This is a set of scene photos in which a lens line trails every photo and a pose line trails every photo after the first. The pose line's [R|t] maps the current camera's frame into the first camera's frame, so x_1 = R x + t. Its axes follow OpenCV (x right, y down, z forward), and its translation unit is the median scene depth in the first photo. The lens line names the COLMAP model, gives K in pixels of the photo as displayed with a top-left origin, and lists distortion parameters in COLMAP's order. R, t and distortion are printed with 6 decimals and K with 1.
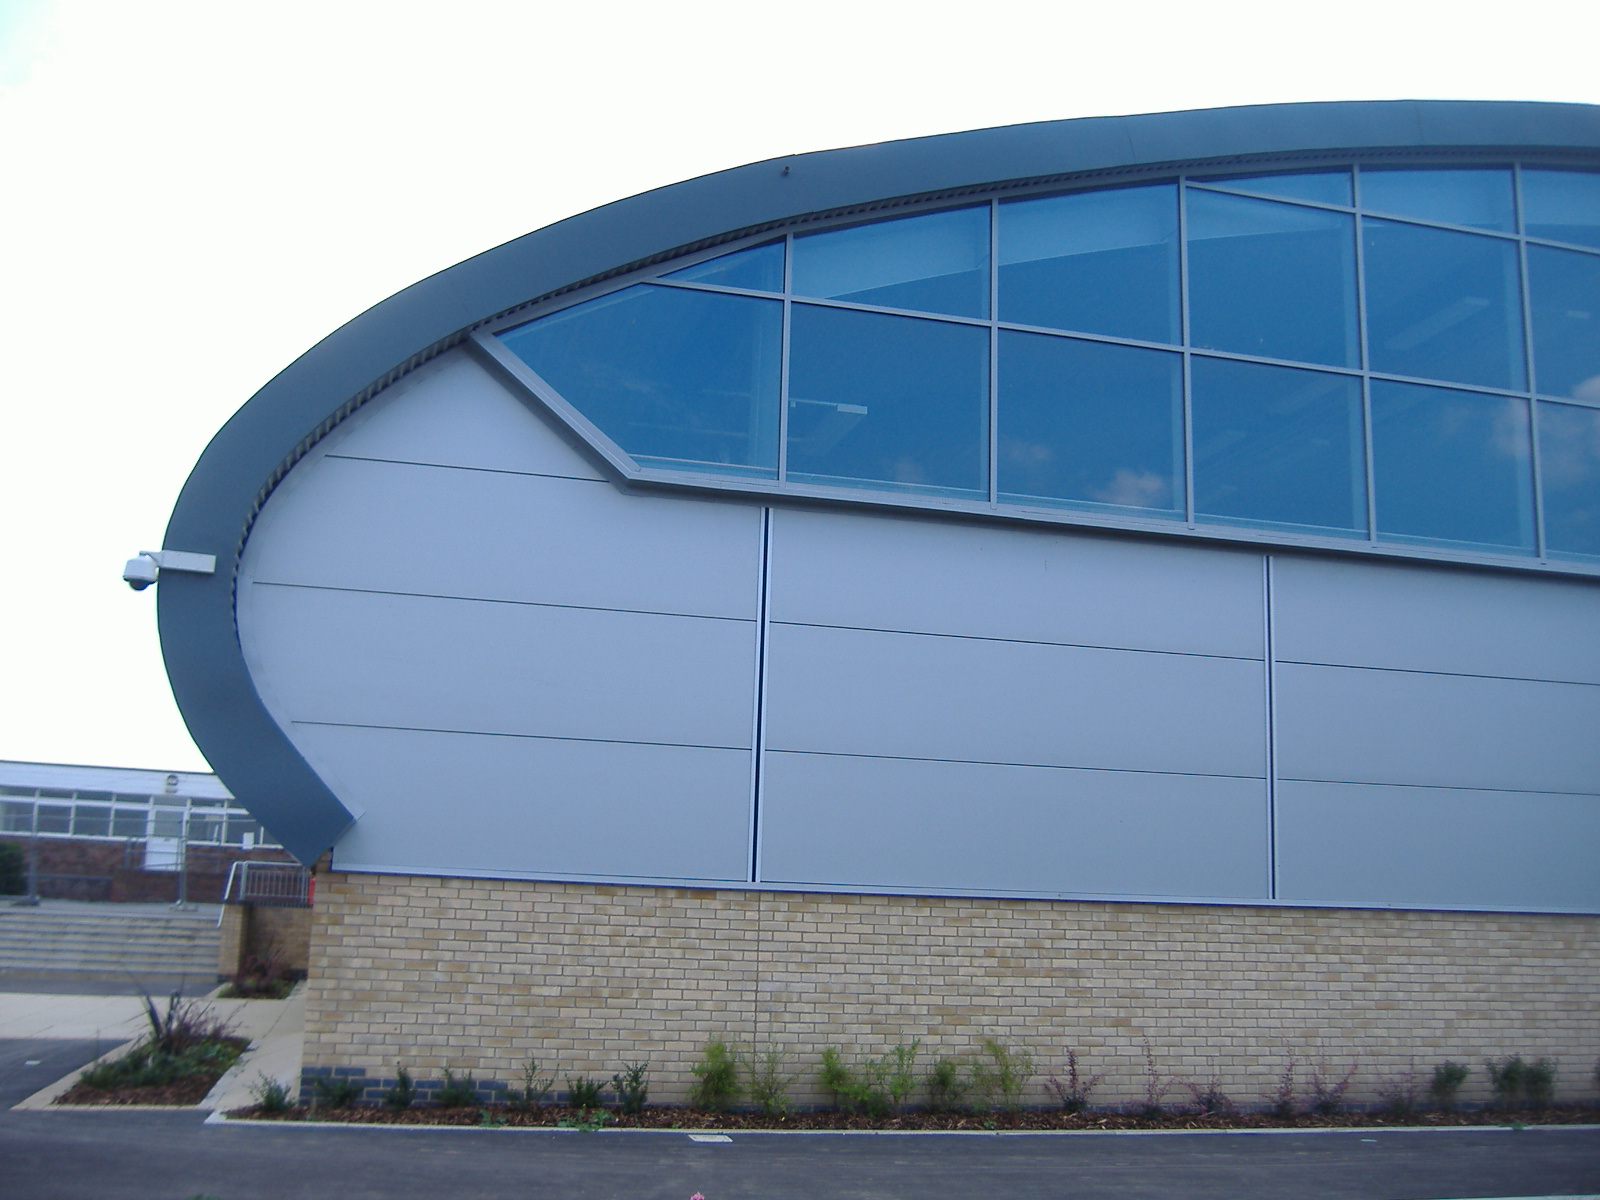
lens RADIAL K [[1666.9, 0, 800.0], [0, 1666.9, 600.0], [0, 0, 1]] dist [-0.129007, 0.132831]
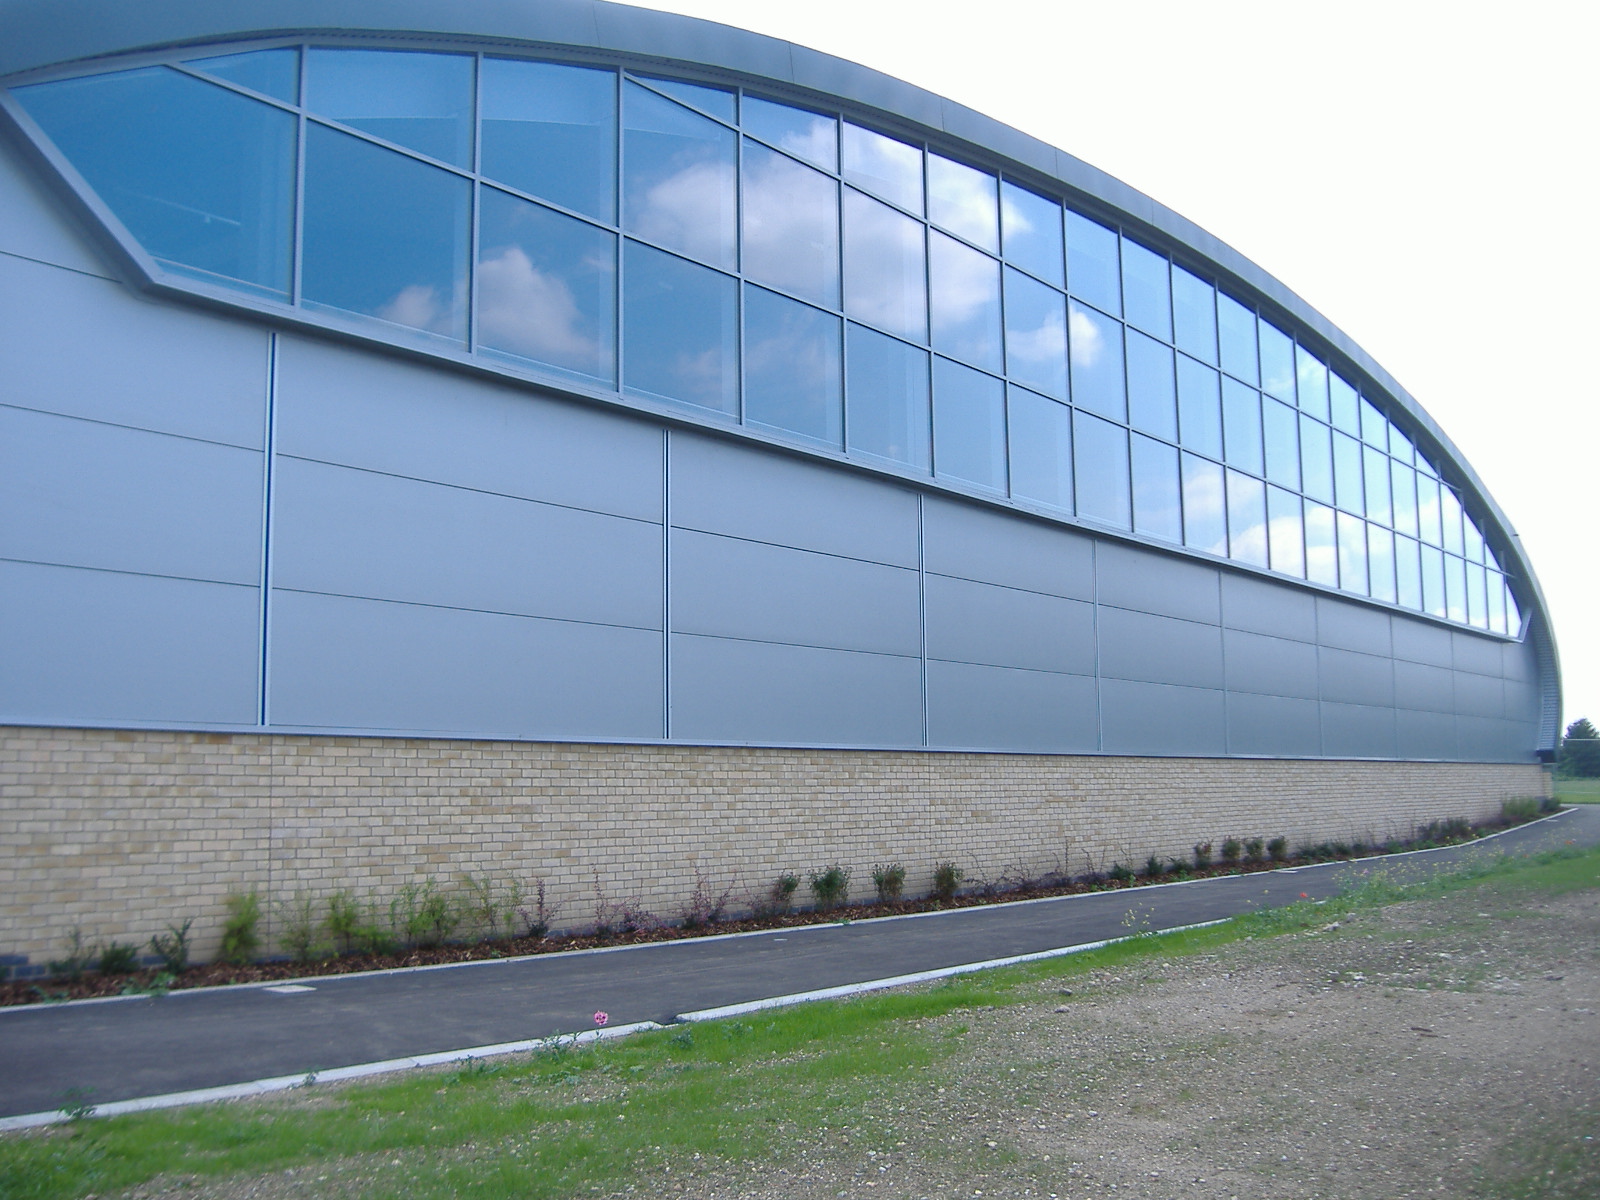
lens RADIAL K [[1666.9, 0, 800.0], [0, 1666.9, 600.0], [0, 0, 1]] dist [-0.129007, 0.132831]
pose [[0.779694, 0.031174, 0.625384, -0.377524], [-0.081661, 0.995292, 0.052198, 0.023194], [-0.620813, -0.091768, 0.778569, 0.078274]]
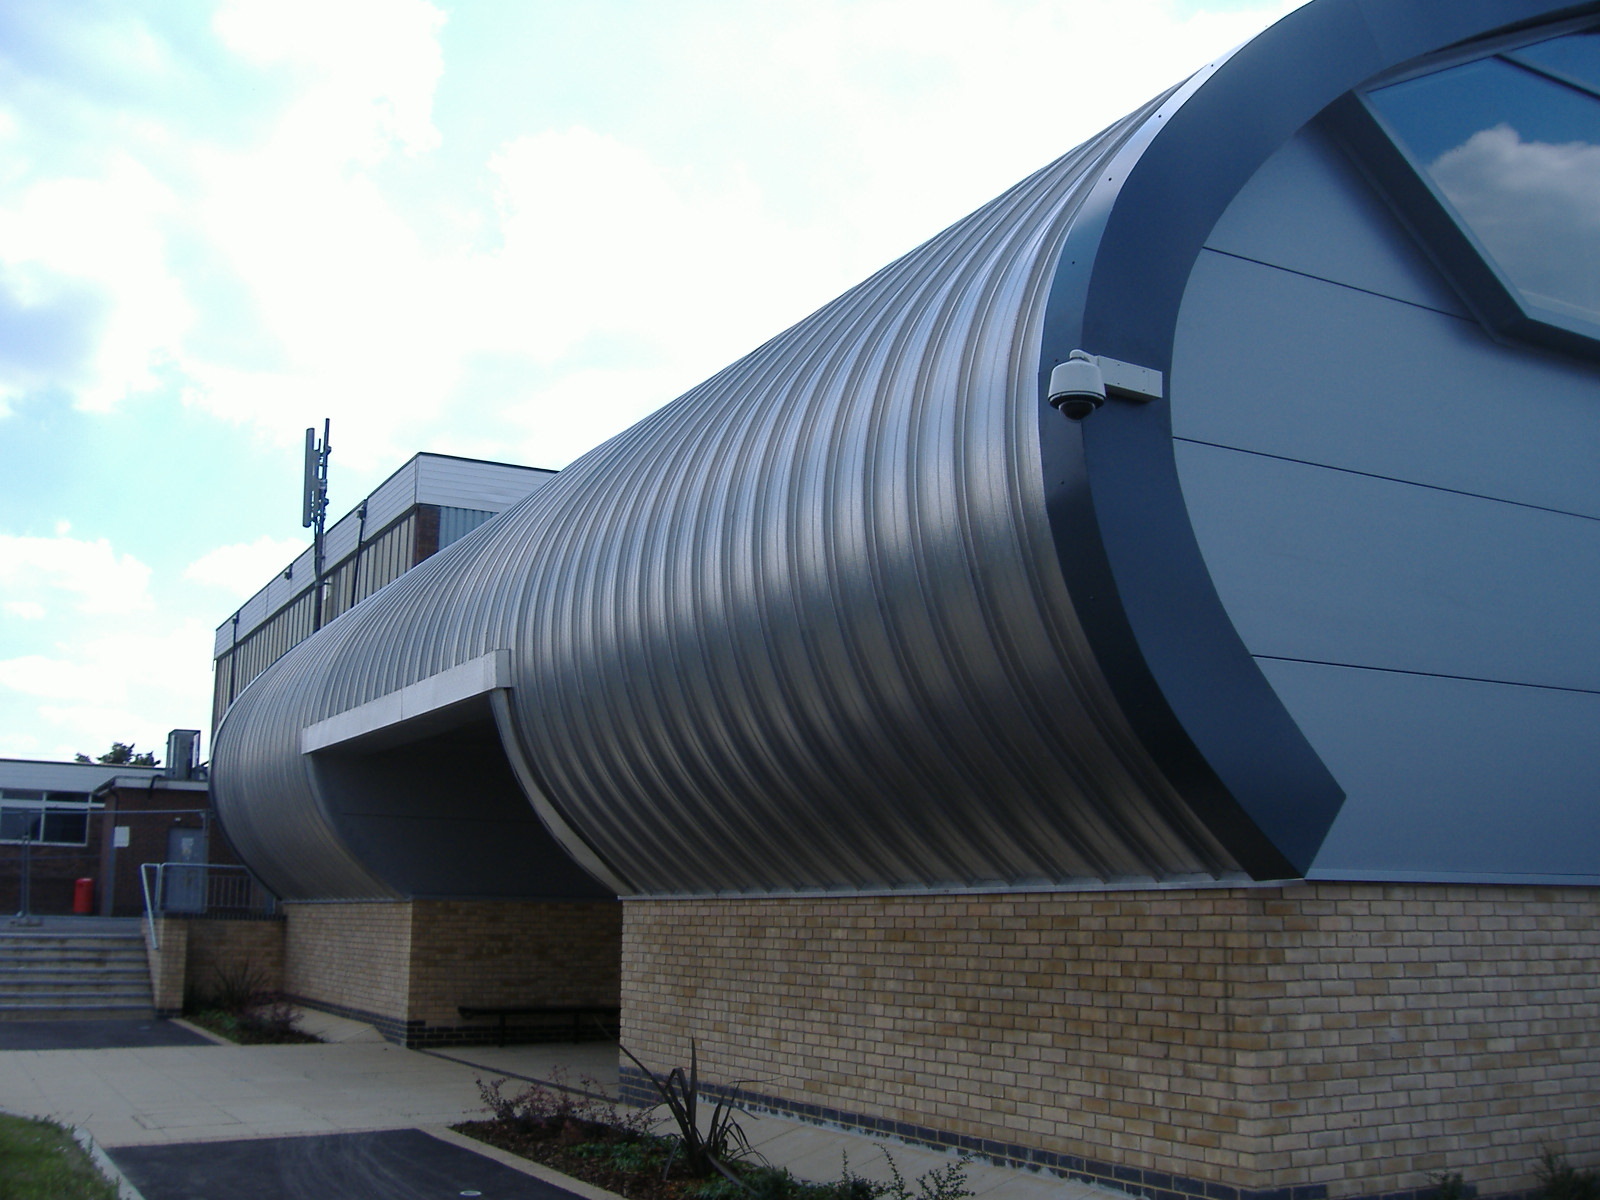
lens RADIAL K [[1666.9, 0, 800.0], [0, 1666.9, 600.0], [0, 0, 1]] dist [-0.129007, 0.132831]
pose [[0.969758, 0.023899, 0.242896, -0.572531], [-0.025546, 0.999667, 0.003631, 0.053692], [-0.242728, -0.009726, 0.970046, 0.393920]]
